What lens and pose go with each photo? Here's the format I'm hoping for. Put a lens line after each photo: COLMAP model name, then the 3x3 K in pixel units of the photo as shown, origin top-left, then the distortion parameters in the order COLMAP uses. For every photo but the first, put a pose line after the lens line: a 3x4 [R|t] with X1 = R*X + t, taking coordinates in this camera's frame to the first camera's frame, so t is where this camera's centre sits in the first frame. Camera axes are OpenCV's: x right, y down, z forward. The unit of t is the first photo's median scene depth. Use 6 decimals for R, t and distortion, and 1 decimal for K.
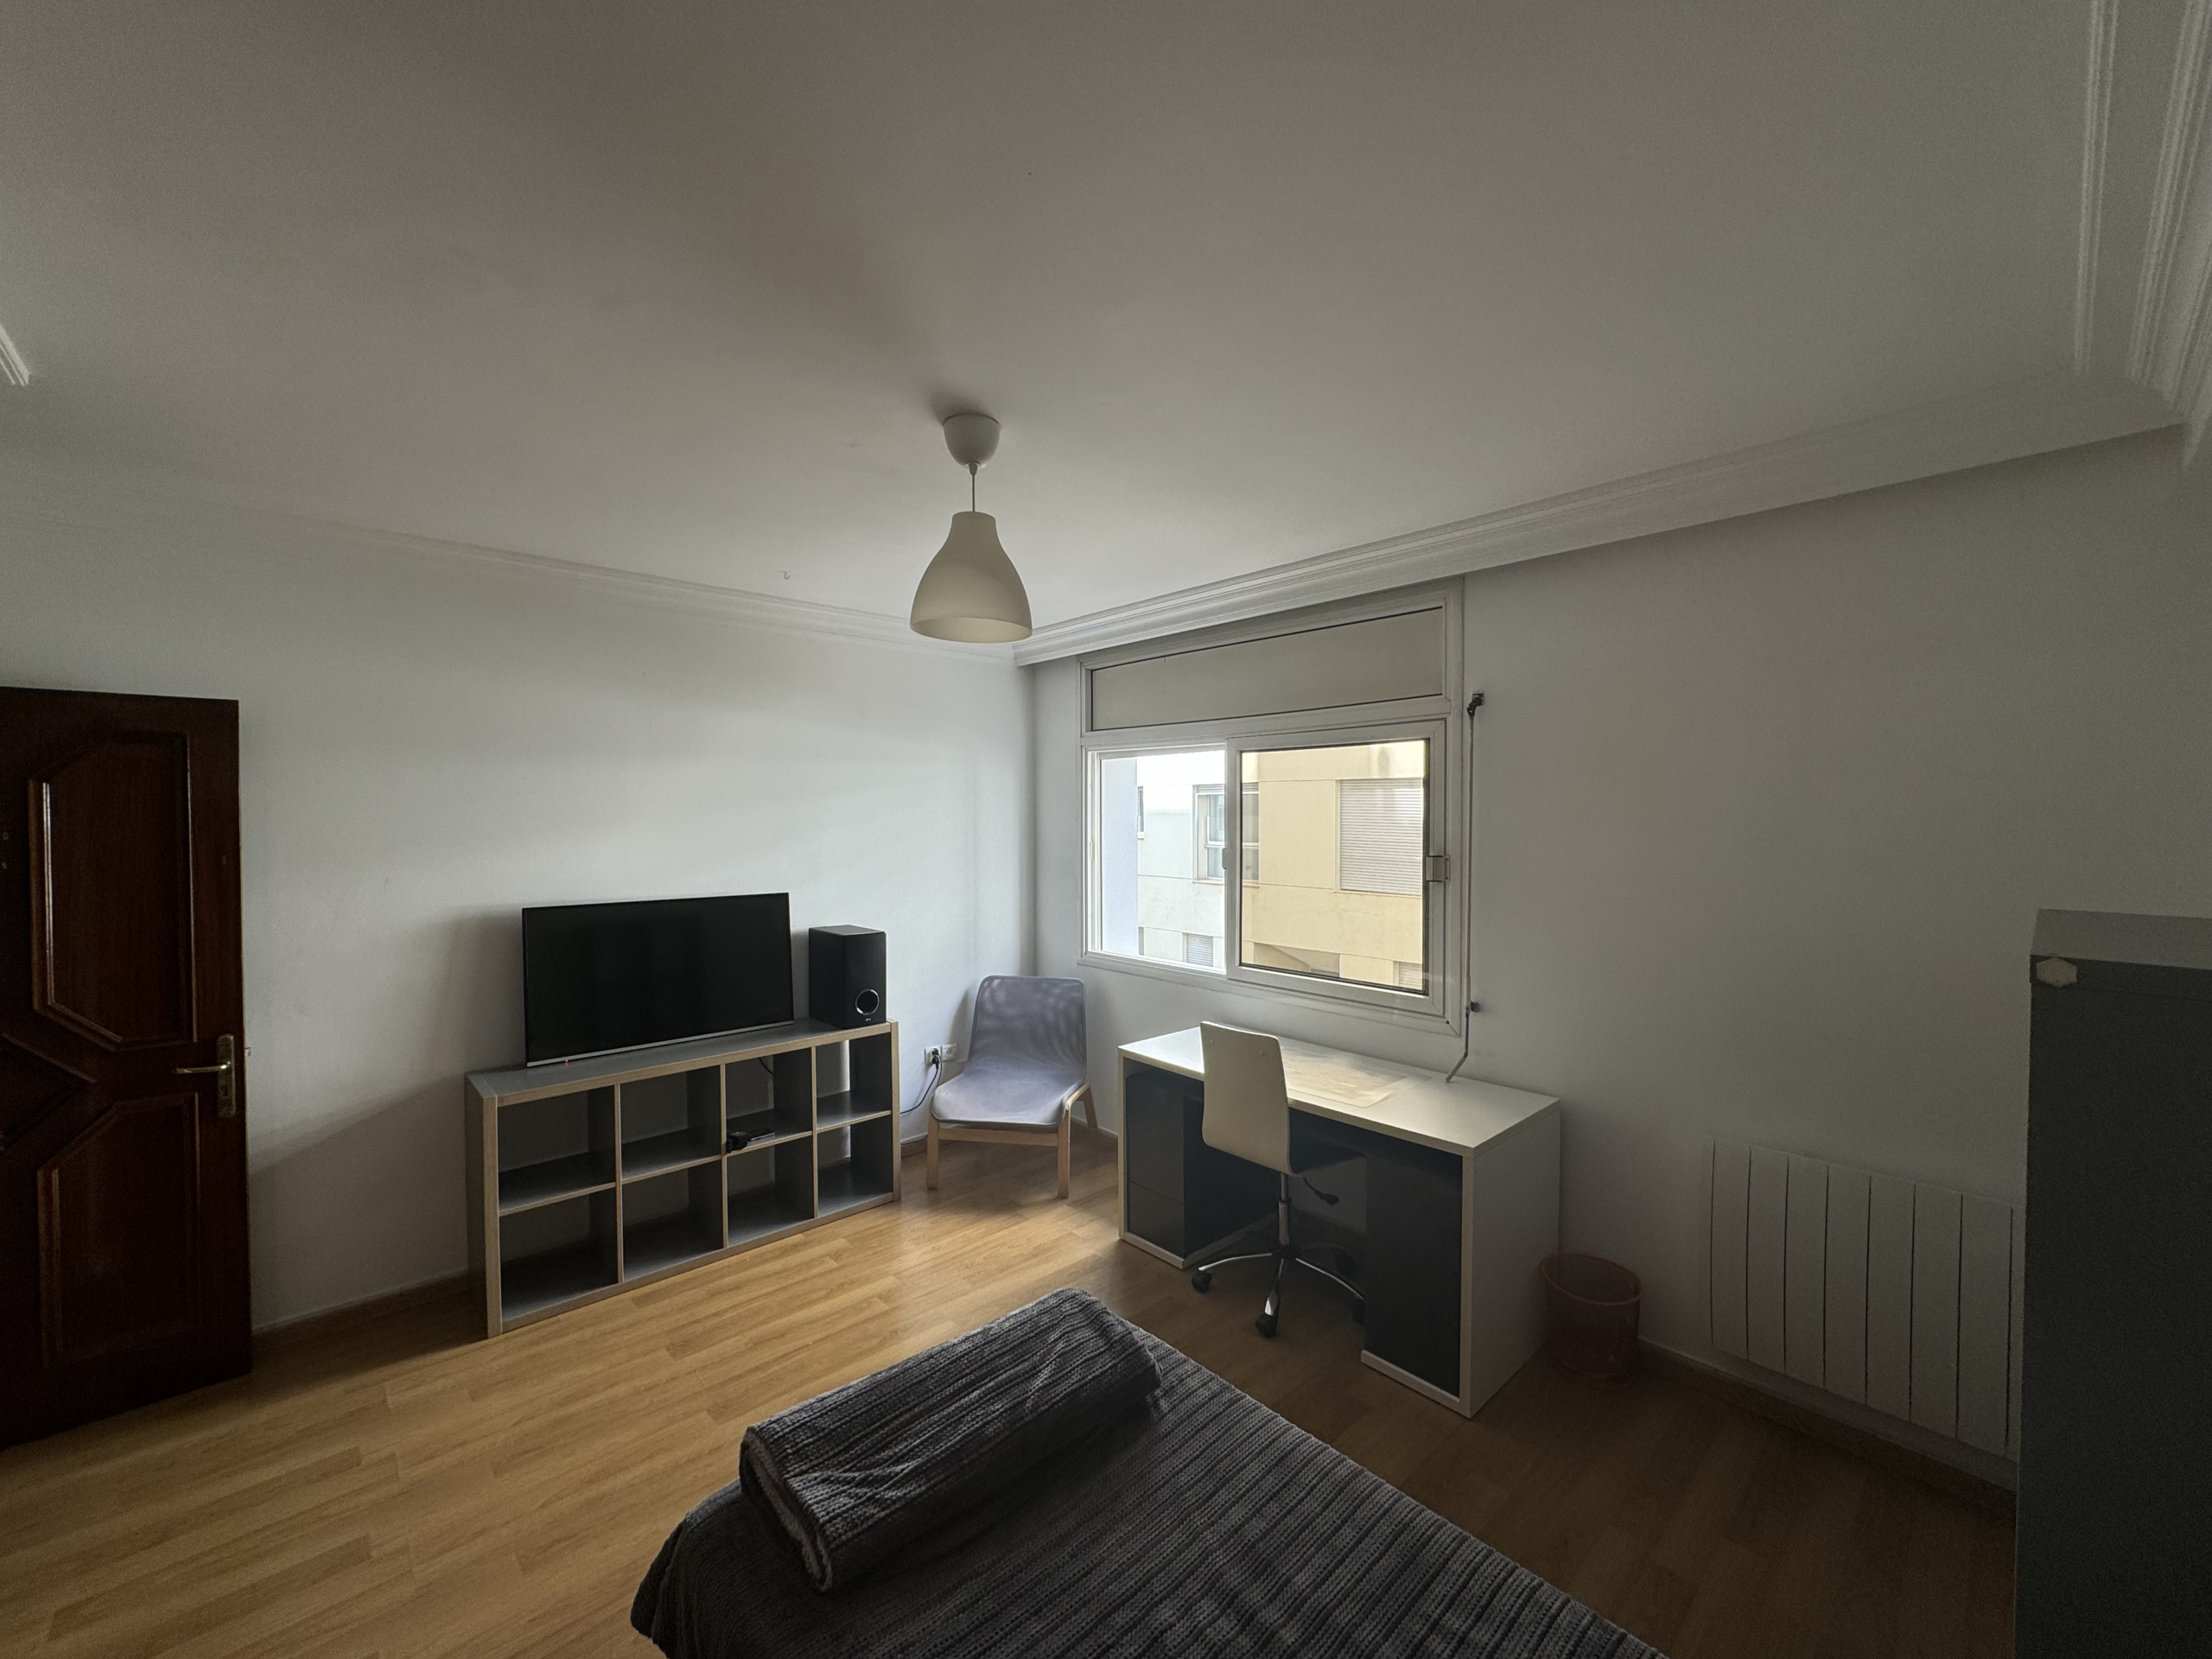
lens RADIAL K [[882.9, 0, 1106.0], [0, 882.9, 829.5], [0, 0, 1]] dist [-0.000216, -0.000068]
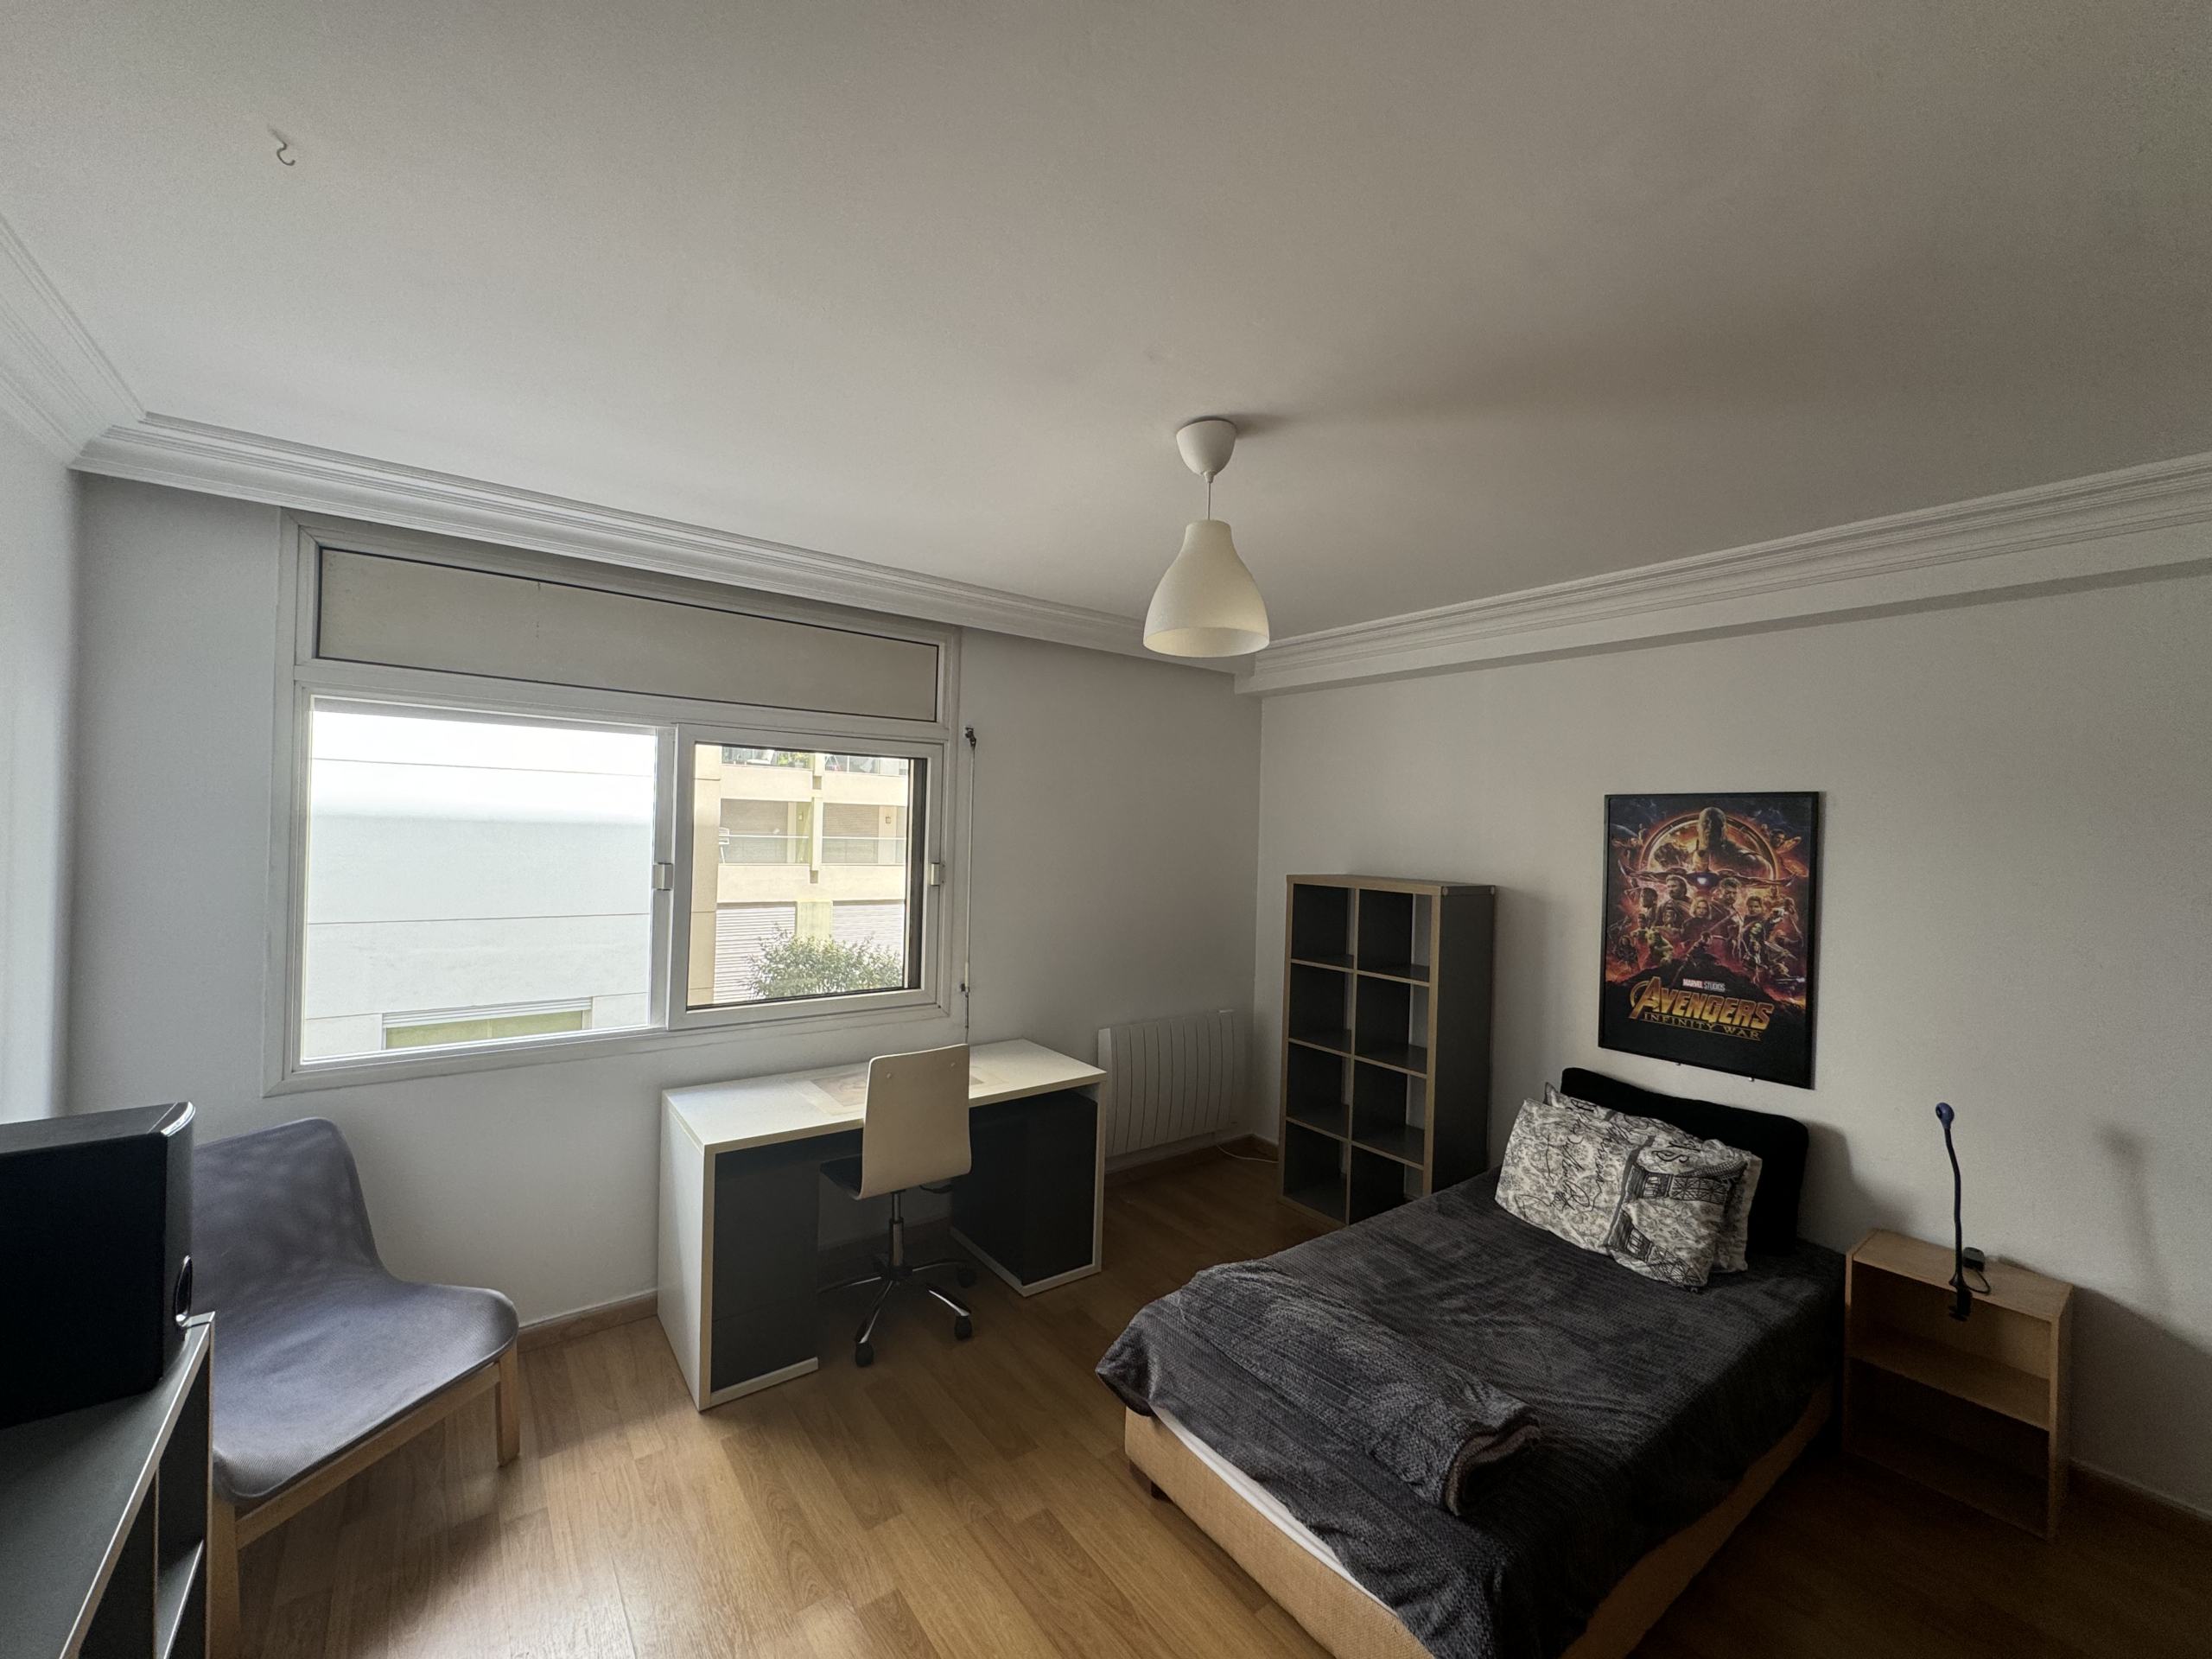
lens RADIAL K [[882.9, 0, 1106.0], [0, 882.9, 829.5], [0, 0, 1]] dist [-0.000216, -0.000068]
pose [[0.115689, 0.002815, 0.993281, -0.728282], [-0.013972, 0.999902, -0.001206, -0.015599], [-0.993187, -0.013739, 0.115717, 0.643189]]
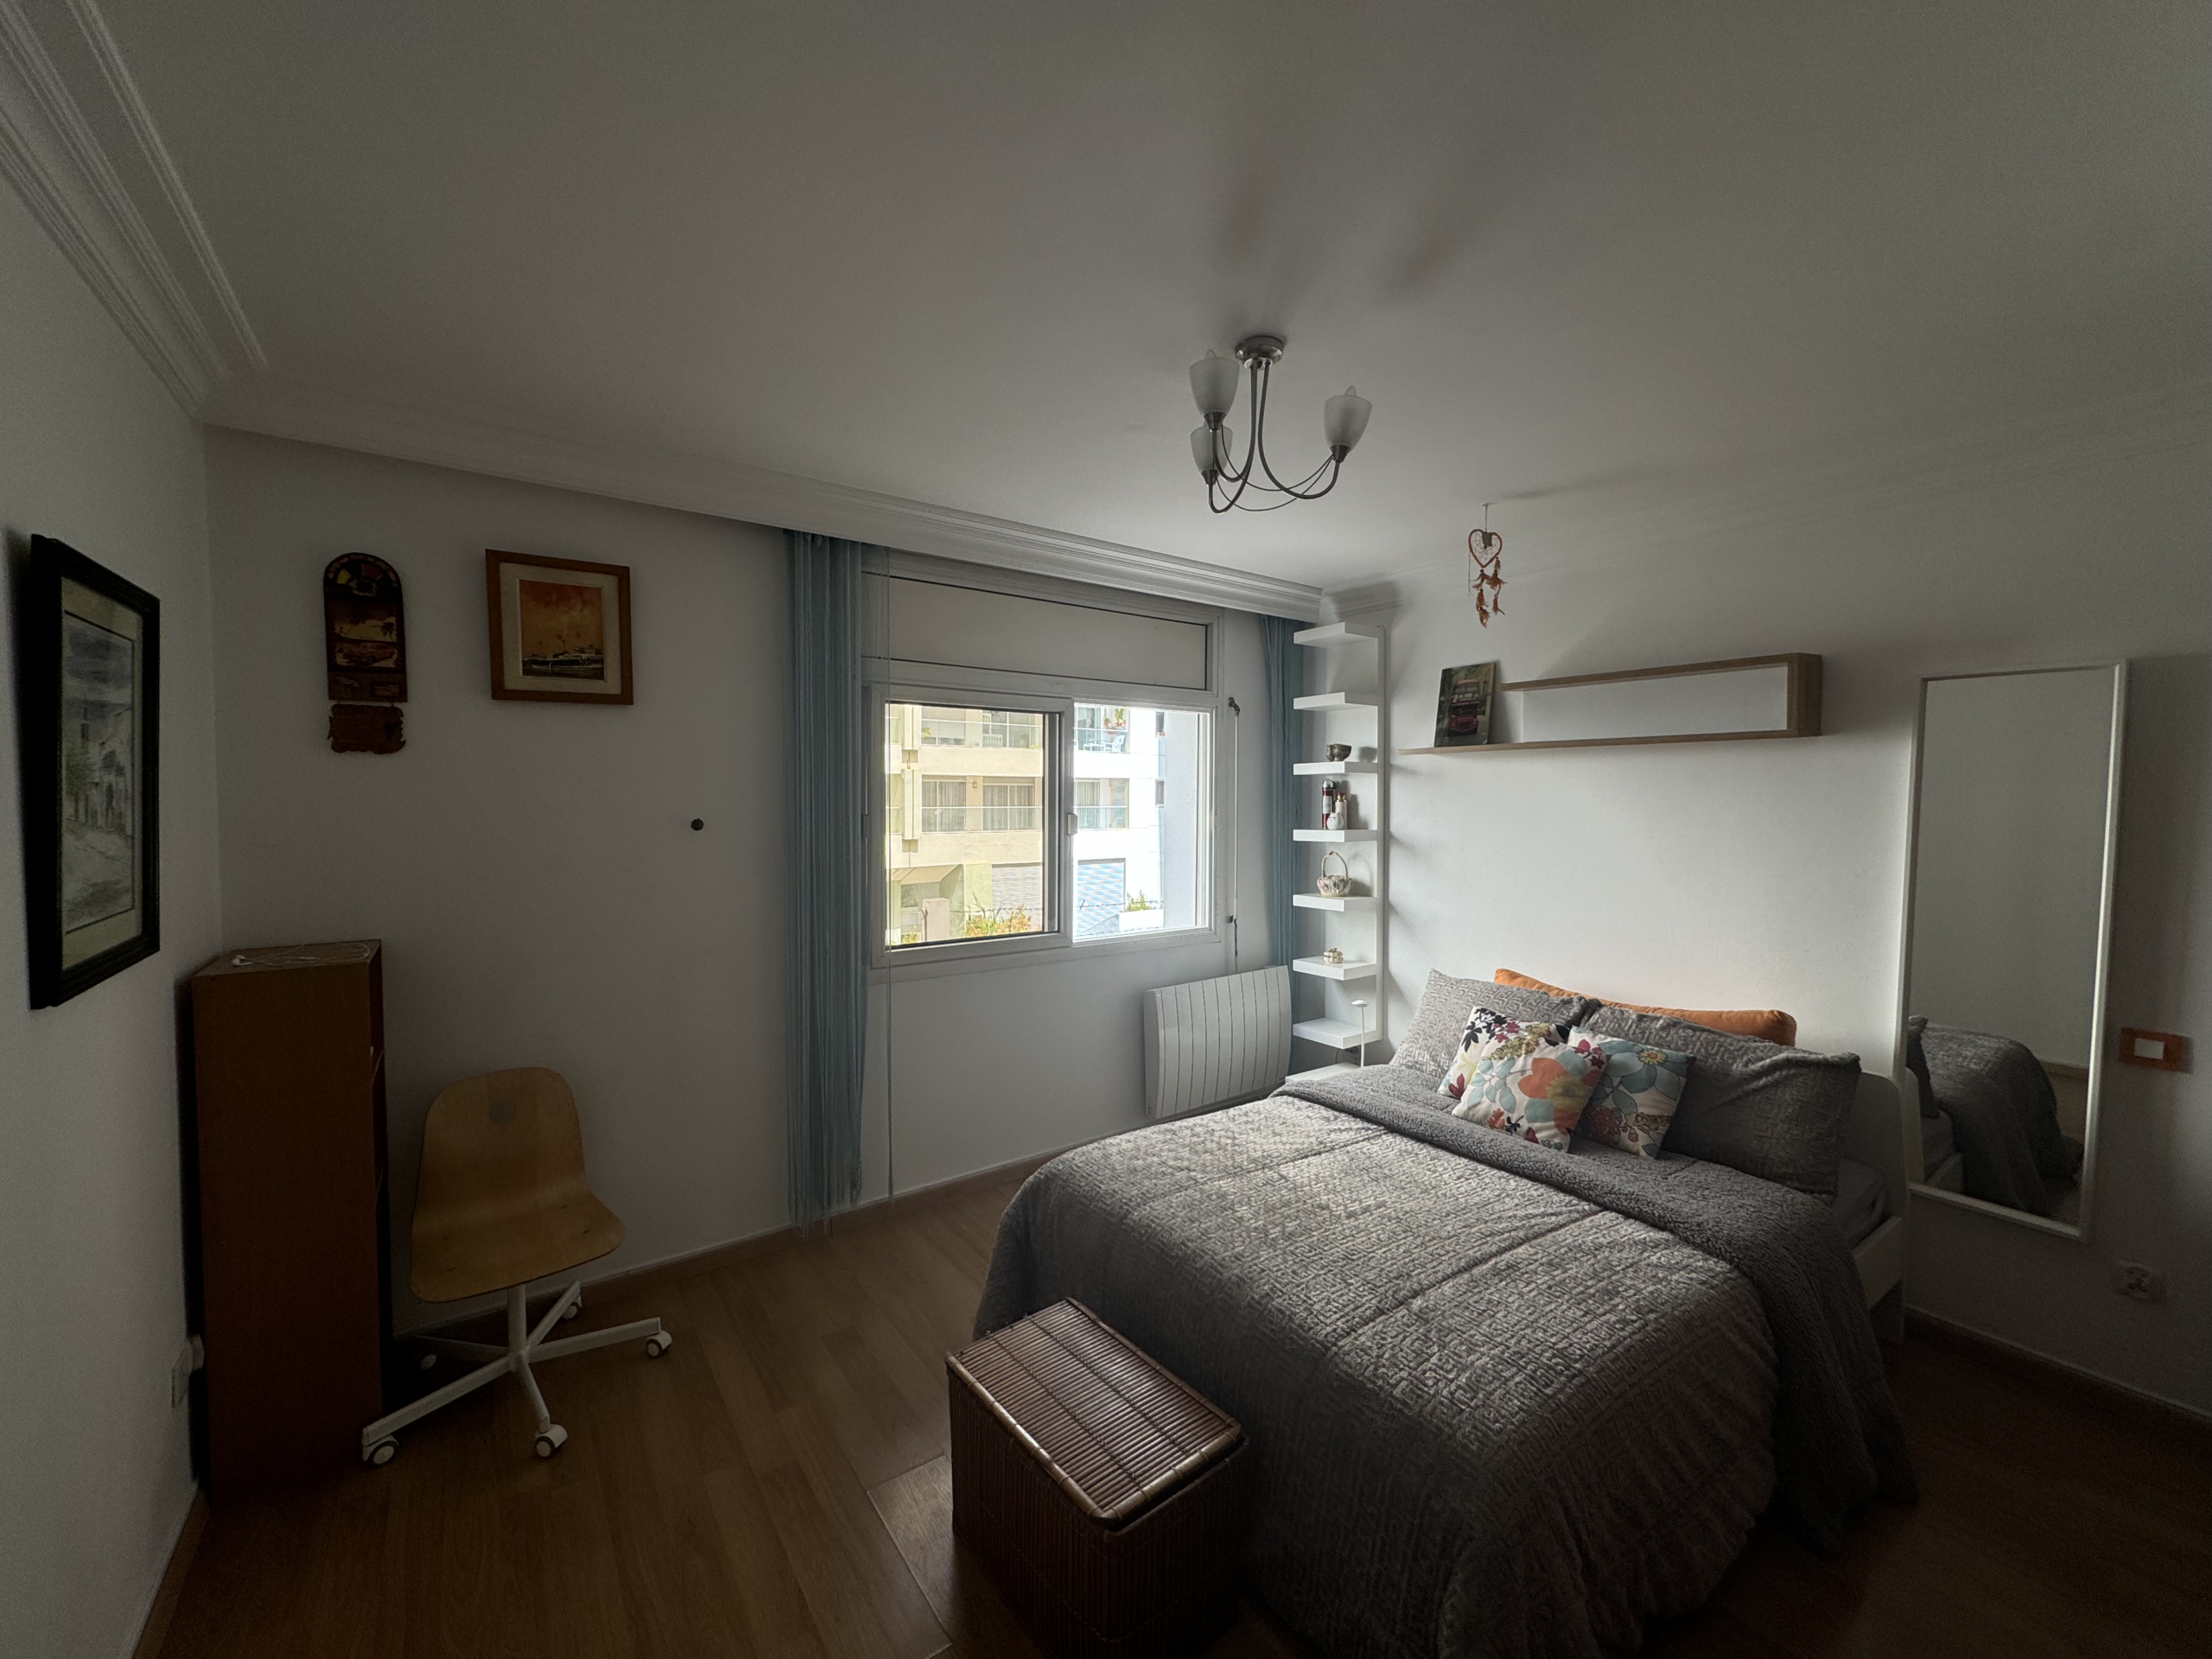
lens RADIAL K [[882.9, 0, 1106.0], [0, 882.9, 829.5], [0, 0, 1]] dist [-0.000216, -0.000068]
pose [[0.132945, -0.031957, 0.990608, -0.842159], [0.012186, 0.999457, 0.030607, -0.006713], [-0.991048, 0.008002, 0.133262, 0.777320]]
